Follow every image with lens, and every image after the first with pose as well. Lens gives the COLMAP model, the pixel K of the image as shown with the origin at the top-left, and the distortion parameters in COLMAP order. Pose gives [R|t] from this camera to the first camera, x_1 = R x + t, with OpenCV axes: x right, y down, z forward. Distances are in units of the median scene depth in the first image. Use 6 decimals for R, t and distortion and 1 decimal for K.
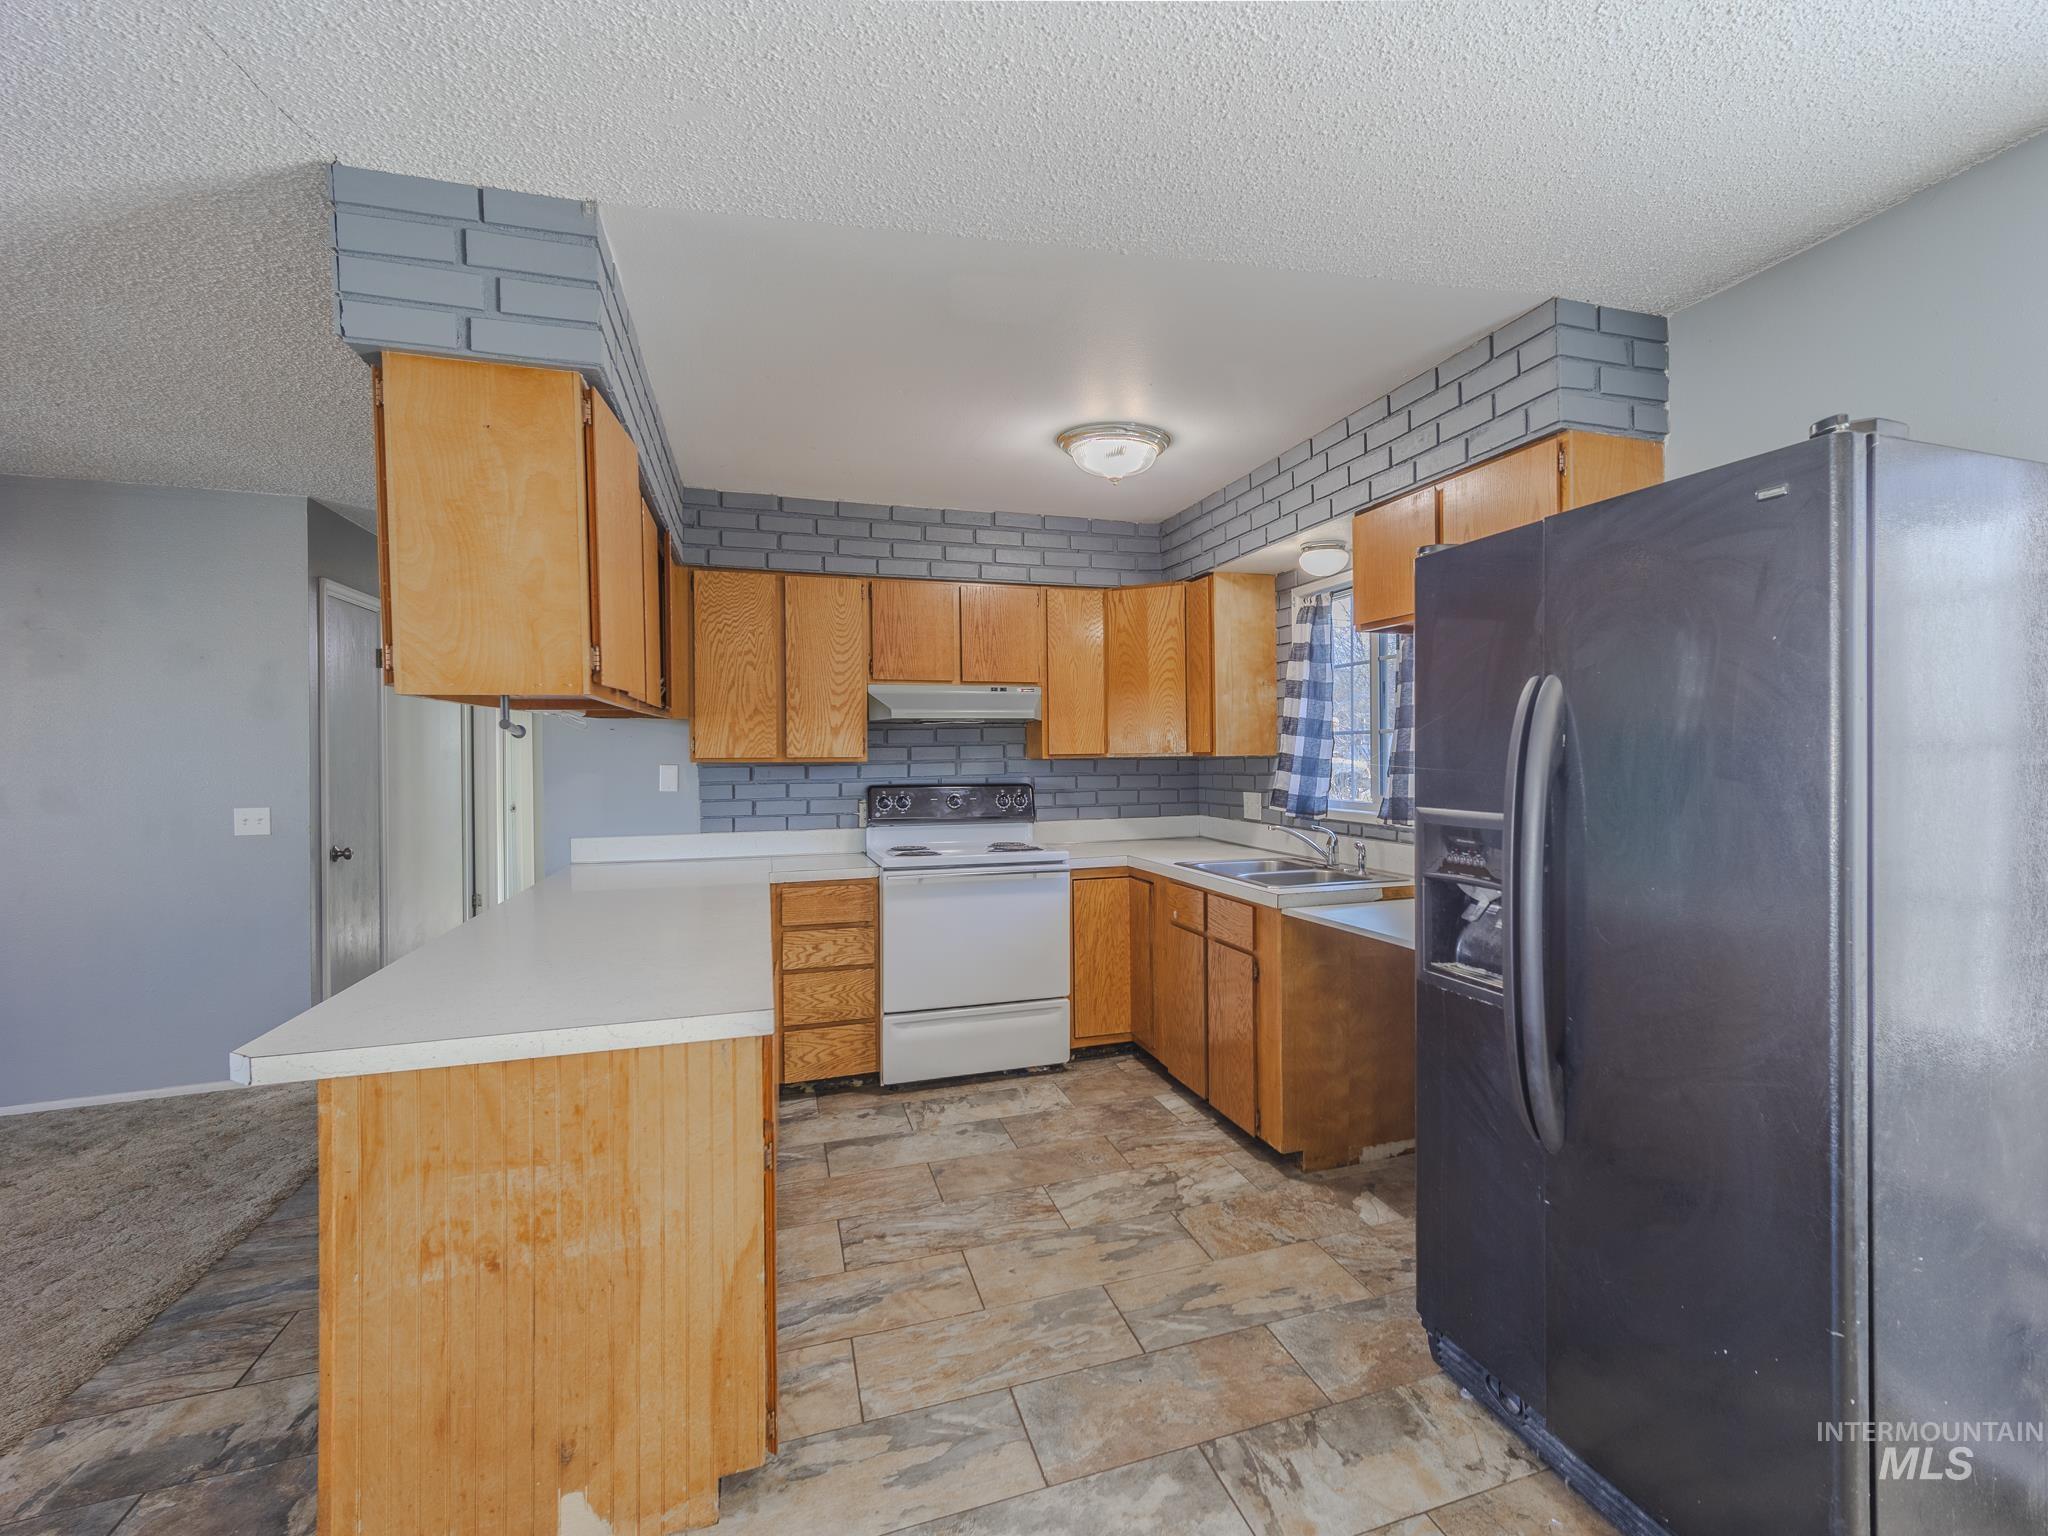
lens RADIAL K [[878.8, 0, 1032.5], [0, 878.8, 765.0], [0, 0, 1]] dist [-0.001440, -0.000117]
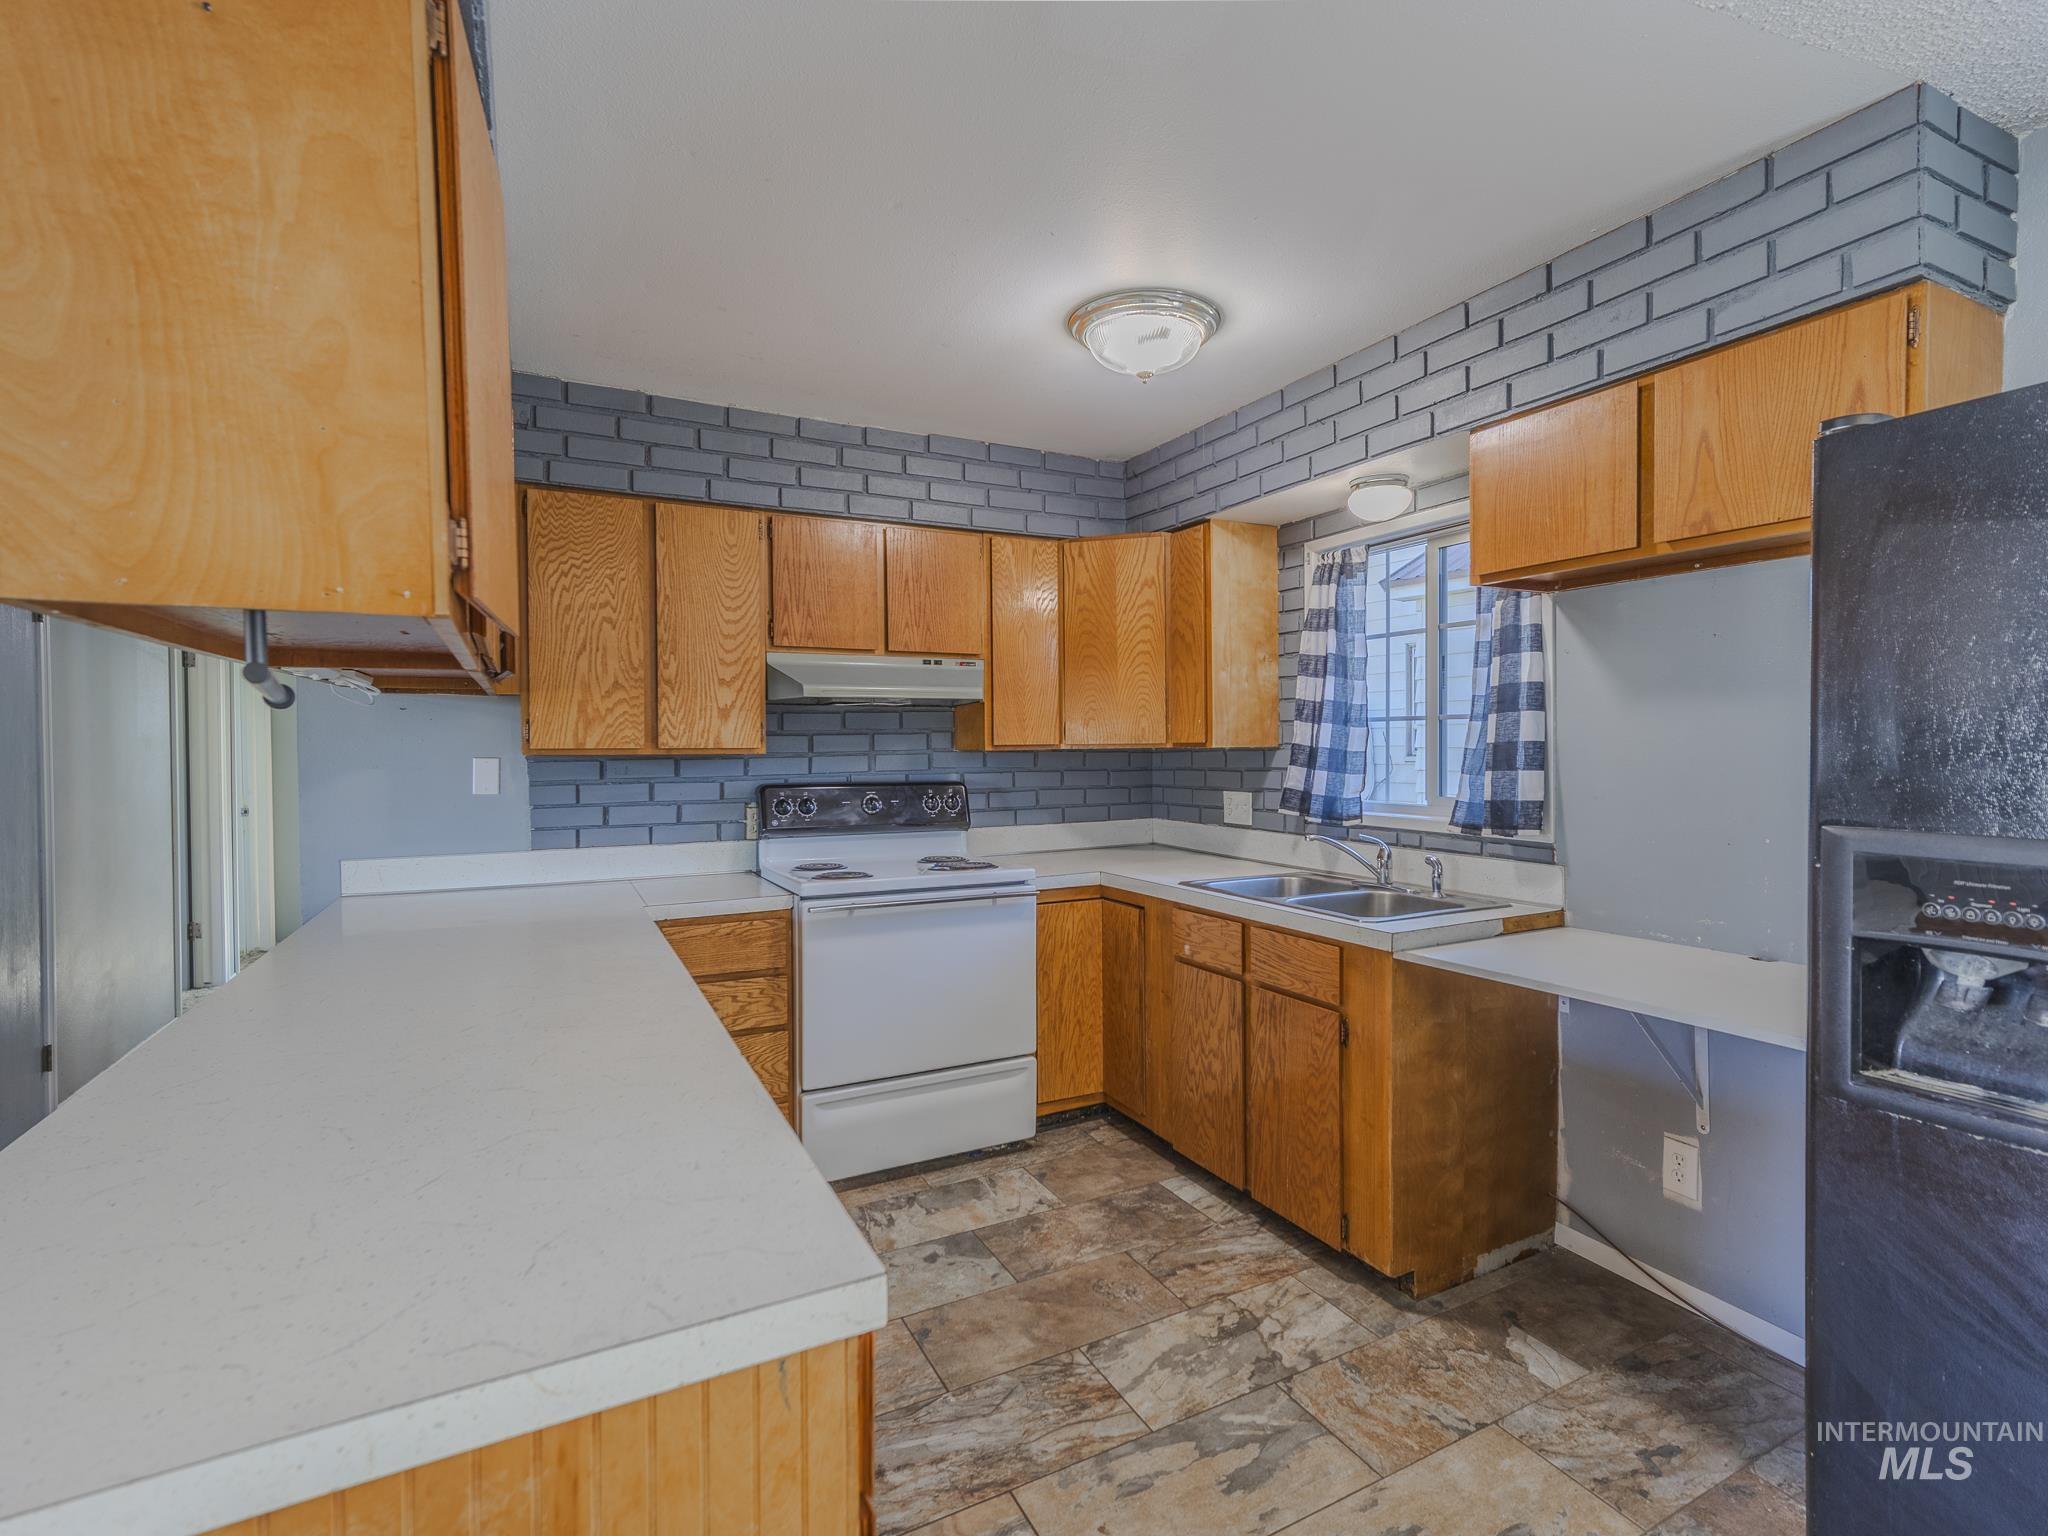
lens RADIAL K [[966.7, 0, 1022.5], [0, 966.7, 765.6], [0, 0, 1]] dist [0.000376, 0.004298]
pose [[0.989648, -0.000835, 0.143514, -0.114823], [-0.000319, 0.999968, 0.008020, -0.000674], [-0.143516, -0.007983, 0.989616, 0.182825]]
